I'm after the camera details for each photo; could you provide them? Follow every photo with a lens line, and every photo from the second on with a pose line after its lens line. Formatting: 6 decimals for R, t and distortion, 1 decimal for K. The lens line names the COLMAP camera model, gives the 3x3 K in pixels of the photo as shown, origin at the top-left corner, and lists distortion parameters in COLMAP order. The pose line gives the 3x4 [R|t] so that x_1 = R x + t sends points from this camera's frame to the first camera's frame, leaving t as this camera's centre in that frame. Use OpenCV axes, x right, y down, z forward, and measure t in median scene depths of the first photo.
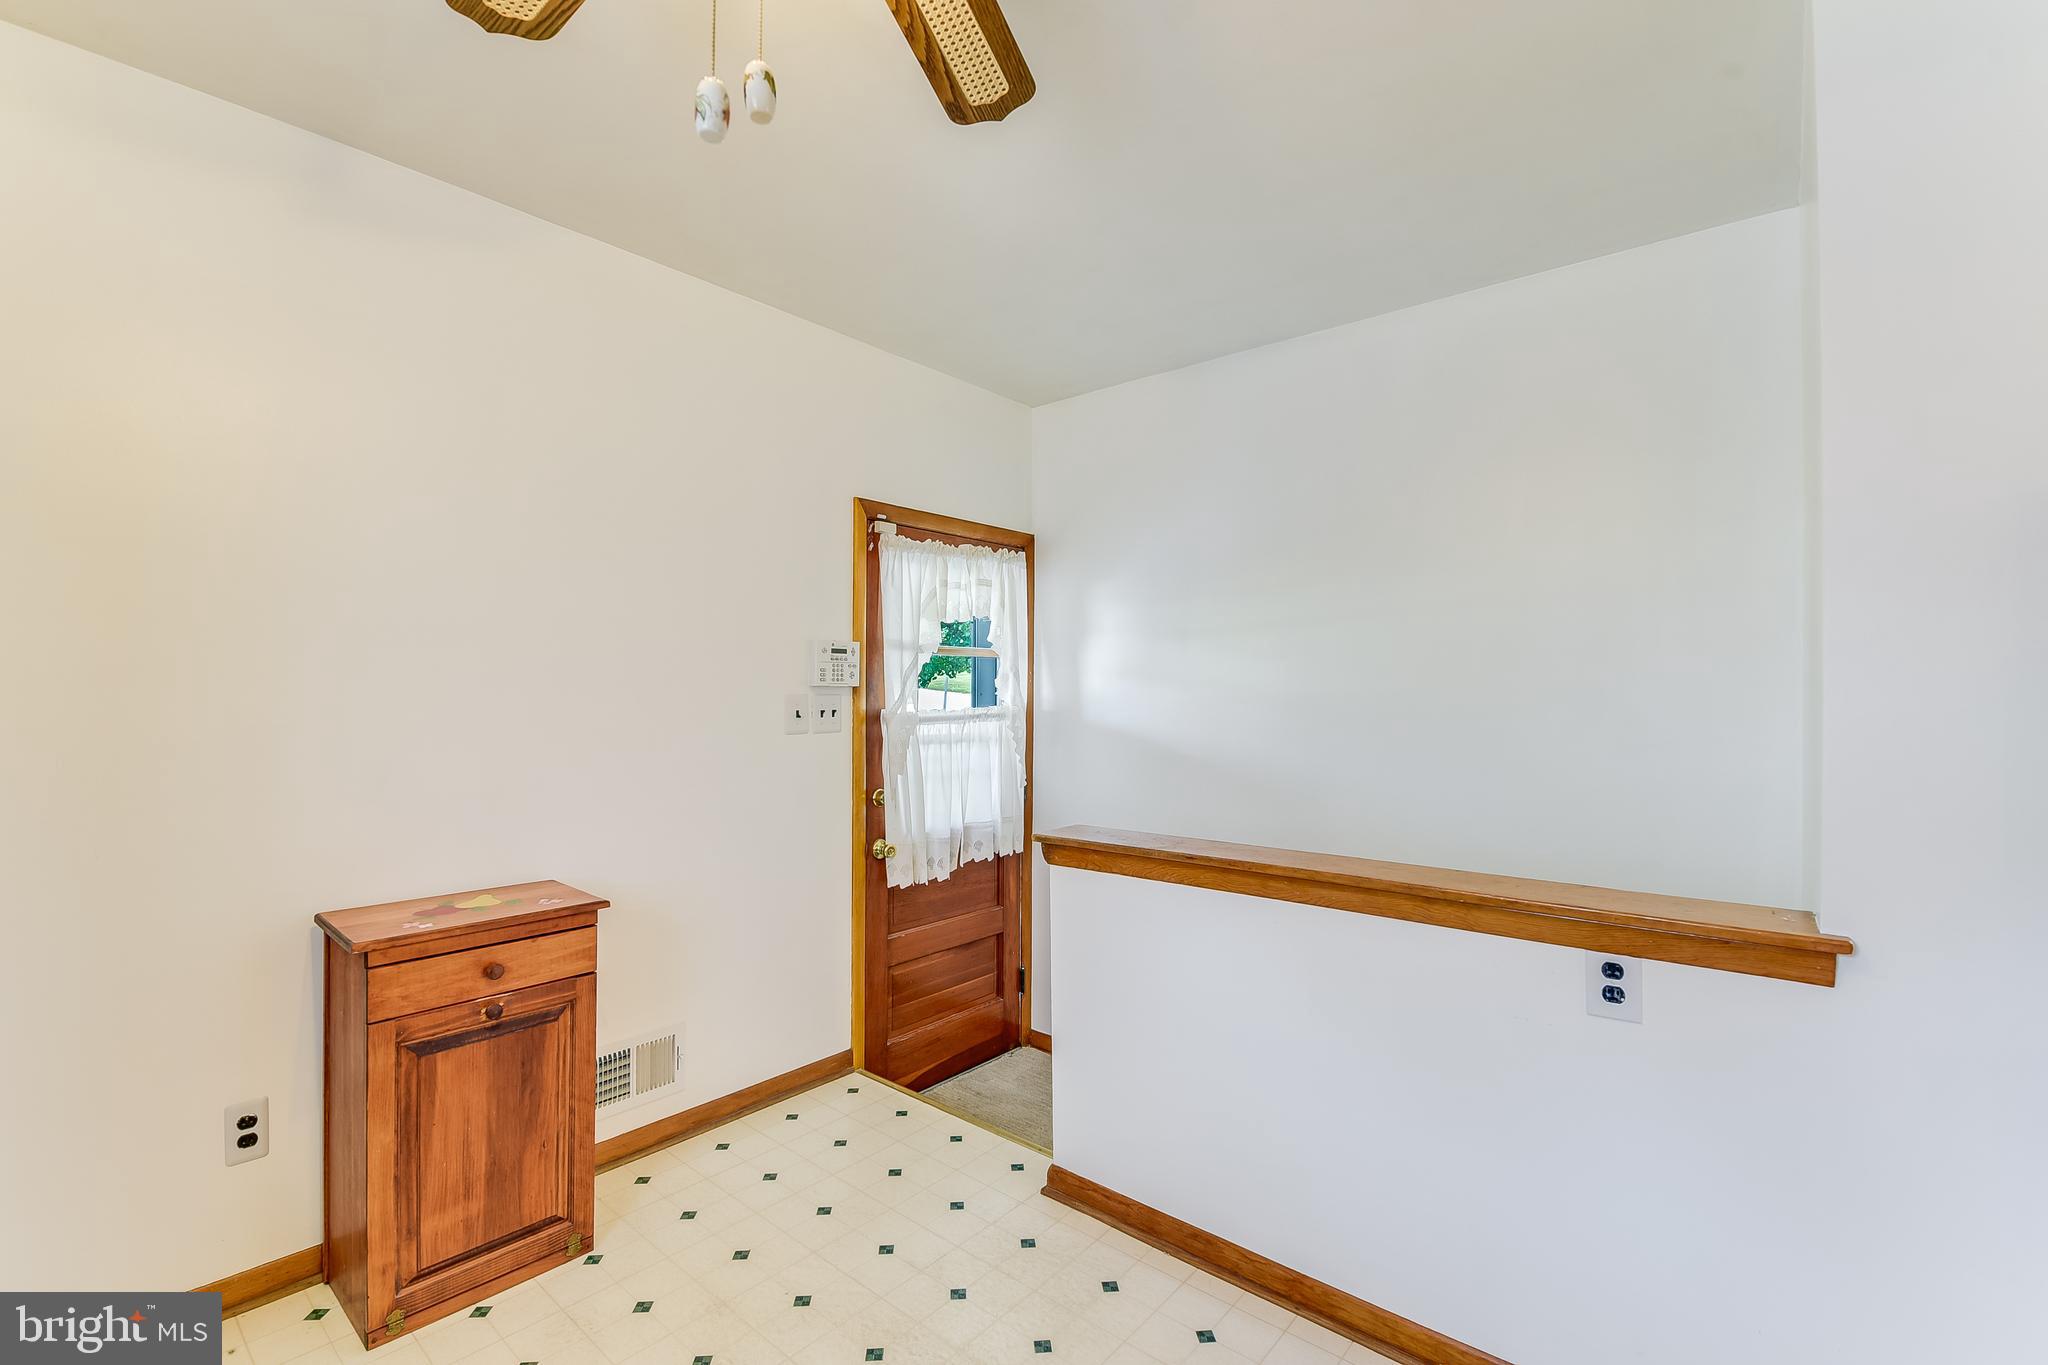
lens RADIAL K [[894.4, 0, 1023.8], [0, 894.4, 687.1], [0, 0, 1]] dist [-0.008580, -0.004099]
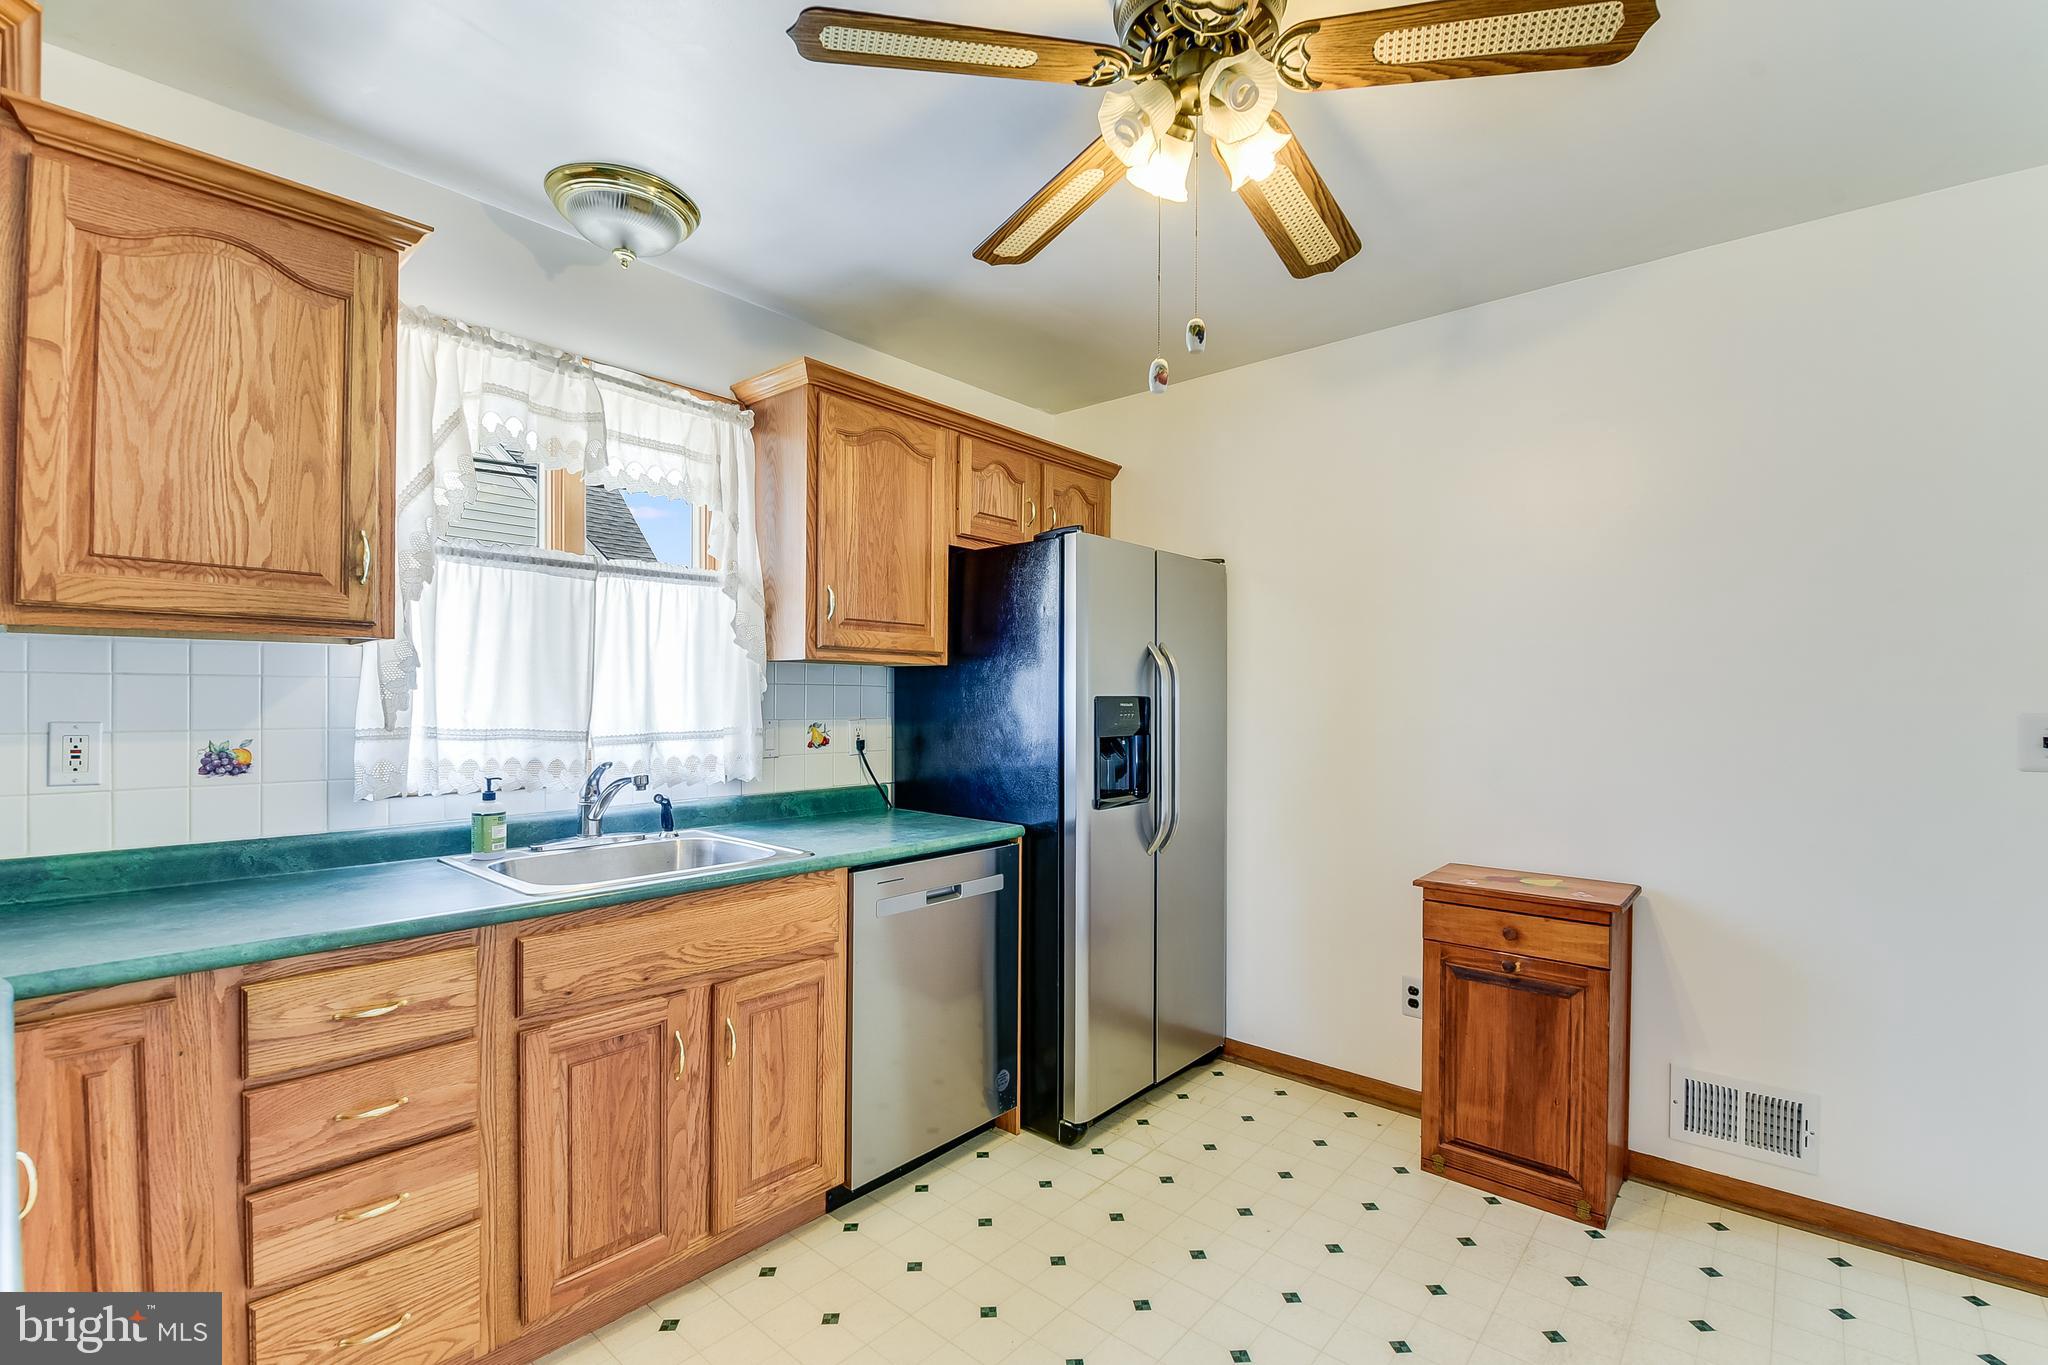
lens RADIAL K [[894.4, 0, 1022.5], [0, 894.4, 696.2], [0, 0, 1]] dist [-0.008580, -0.004099]
pose [[-0.010575, -0.010690, -0.999887, 0.638768], [-0.003522, 0.999937, -0.010653, 0.006726], [0.999938, 0.003409, -0.010612, 0.333732]]
